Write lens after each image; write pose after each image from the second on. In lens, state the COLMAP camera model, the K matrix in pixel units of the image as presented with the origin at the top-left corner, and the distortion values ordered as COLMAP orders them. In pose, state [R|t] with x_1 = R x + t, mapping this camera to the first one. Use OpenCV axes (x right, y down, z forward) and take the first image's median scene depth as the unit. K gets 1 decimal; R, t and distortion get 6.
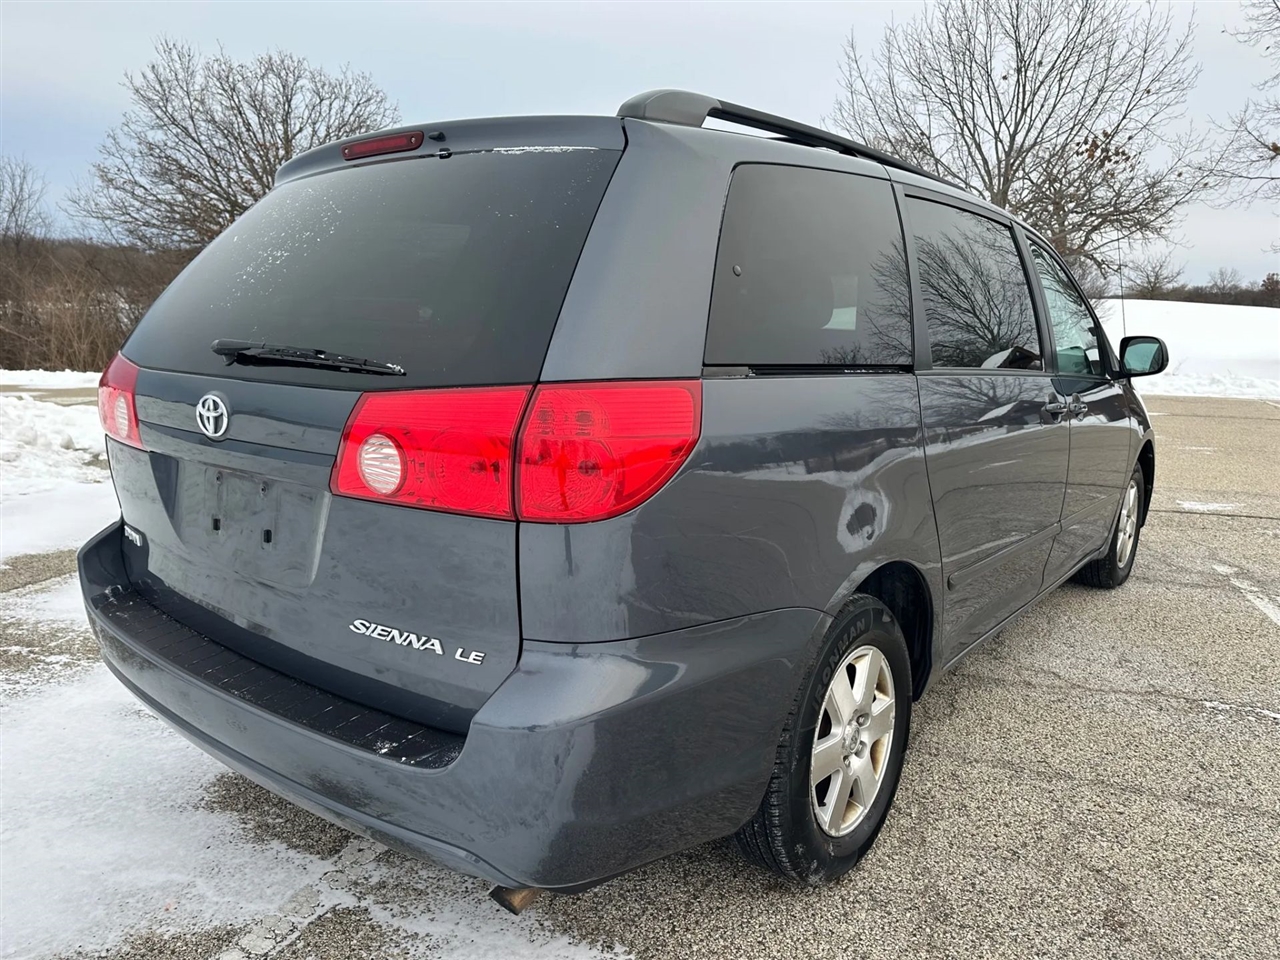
lens RADIAL K [[955.8, 0, 639.6], [0, 955.8, 478.5], [0, 0, 1]] dist [0.040959, -0.043206]
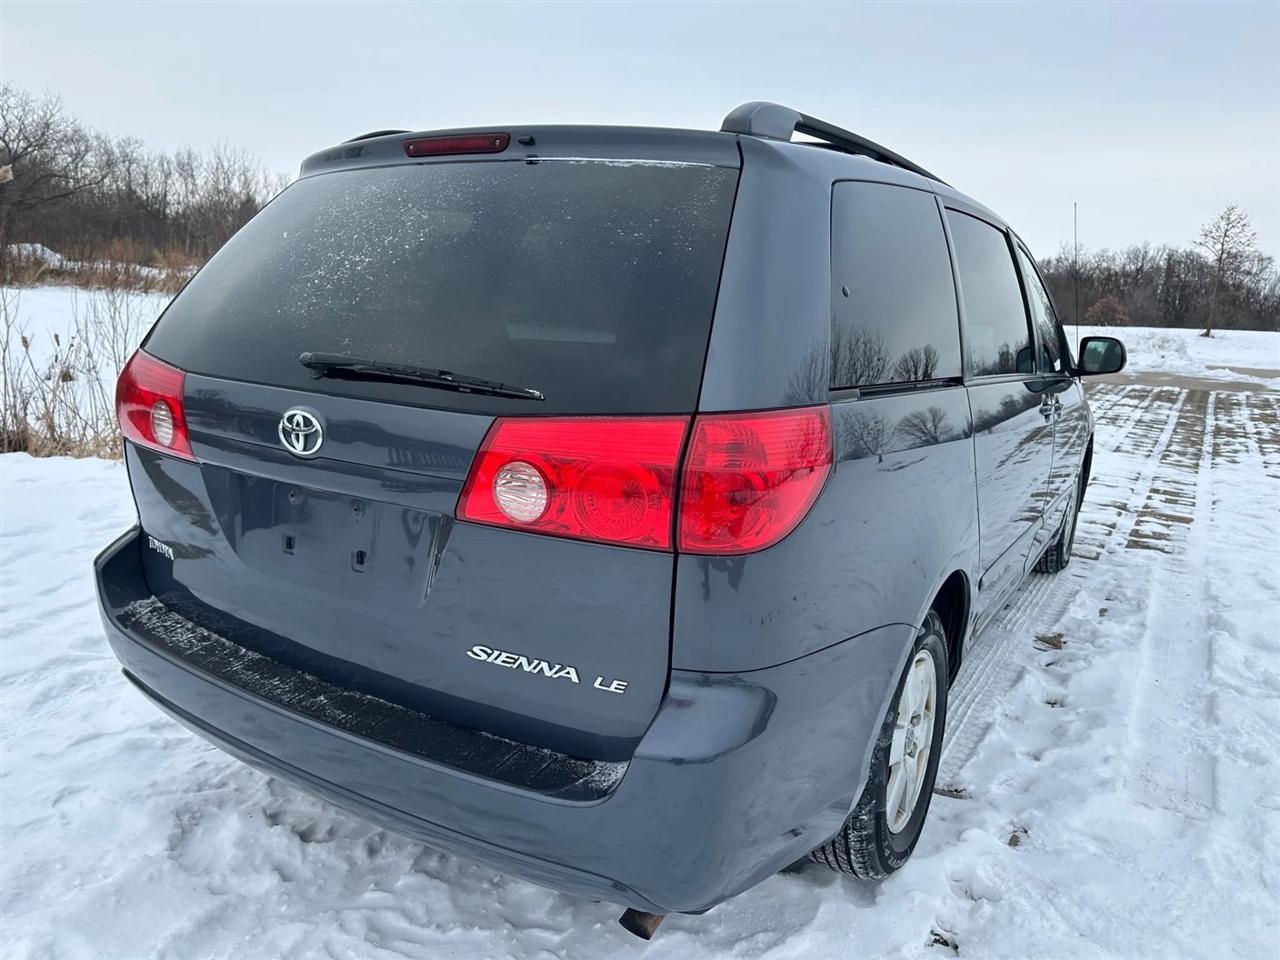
lens RADIAL K [[955.8, 0, 642.9], [0, 955.8, 481.2], [0, 0, 1]] dist [0.040959, -0.043206]
pose [[0.992428, -0.001504, 0.122822, -0.236936], [-0.002921, 0.999353, 0.035844, -0.054323], [-0.122796, -0.035931, 0.991781, 0.017839]]
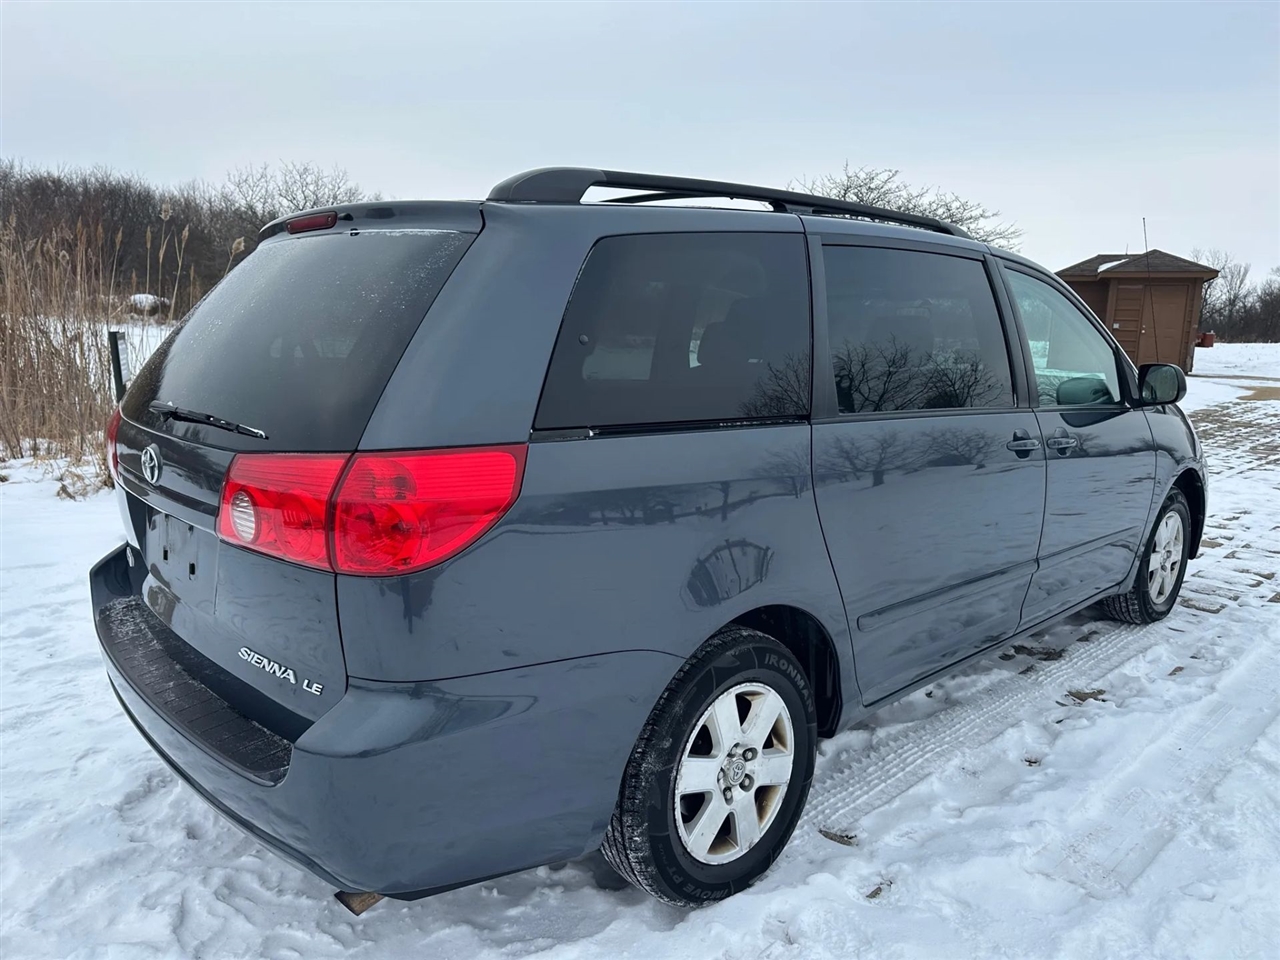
lens RADIAL K [[955.8, 0, 635.8], [0, 955.8, 479.3], [0, 0, 1]] dist [0.040959, -0.043206]
pose [[0.986450, 0.015206, -0.163354, 0.346486], [-0.014397, 0.999878, 0.006134, -0.066766], [0.163428, -0.003699, 0.986548, -0.063549]]
